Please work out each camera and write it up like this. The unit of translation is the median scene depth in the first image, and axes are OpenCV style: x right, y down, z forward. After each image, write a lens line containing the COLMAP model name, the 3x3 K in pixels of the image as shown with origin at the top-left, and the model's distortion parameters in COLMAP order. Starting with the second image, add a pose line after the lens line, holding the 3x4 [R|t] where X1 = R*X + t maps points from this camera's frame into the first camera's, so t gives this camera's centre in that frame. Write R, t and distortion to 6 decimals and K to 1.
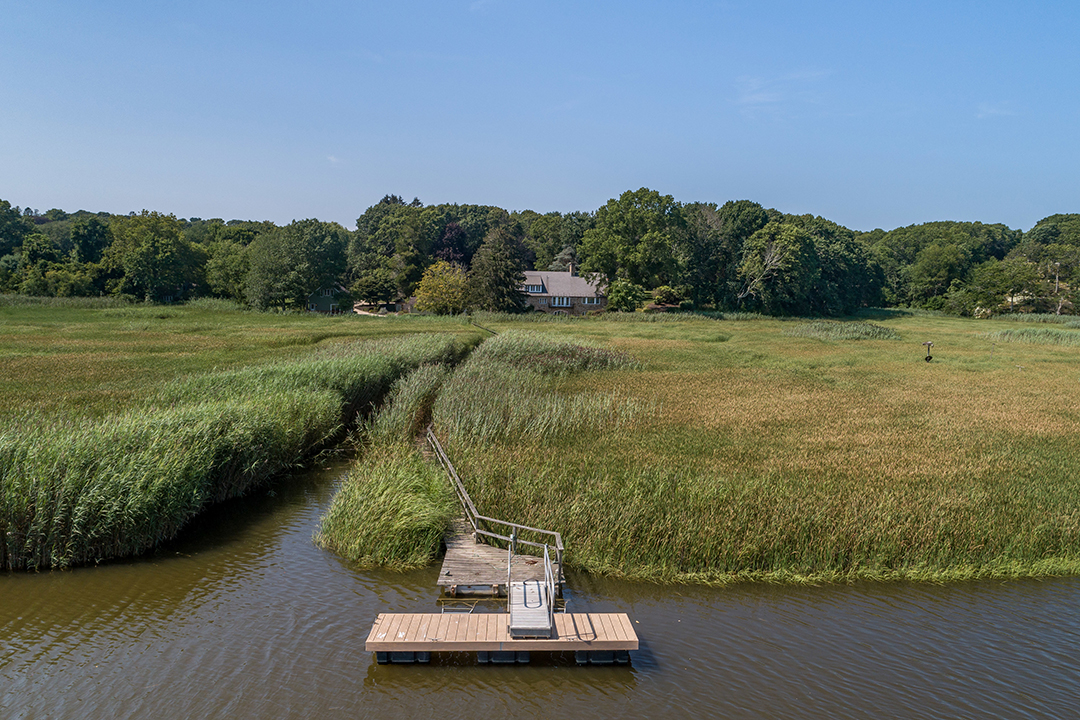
lens RADIAL K [[587.9, 0, 540.0], [0, 587.9, 360.0], [0, 0, 1]] dist [-0.002108, -0.000183]
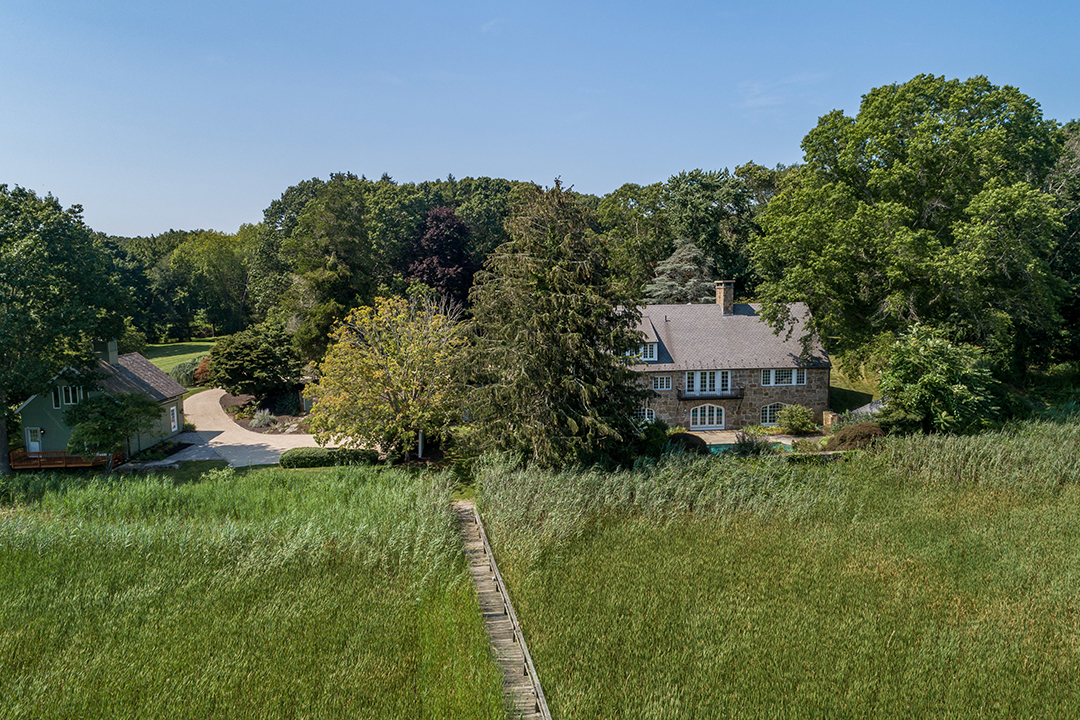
lens RADIAL K [[587.9, 0, 540.0], [0, 587.9, 360.0], [0, 0, 1]] dist [-0.002108, -0.000183]
pose [[0.998833, -0.033512, -0.034781, -0.059752], [0.033150, 0.999391, -0.010920, -0.111052], [0.035125, 0.009755, 0.999335, 0.592842]]
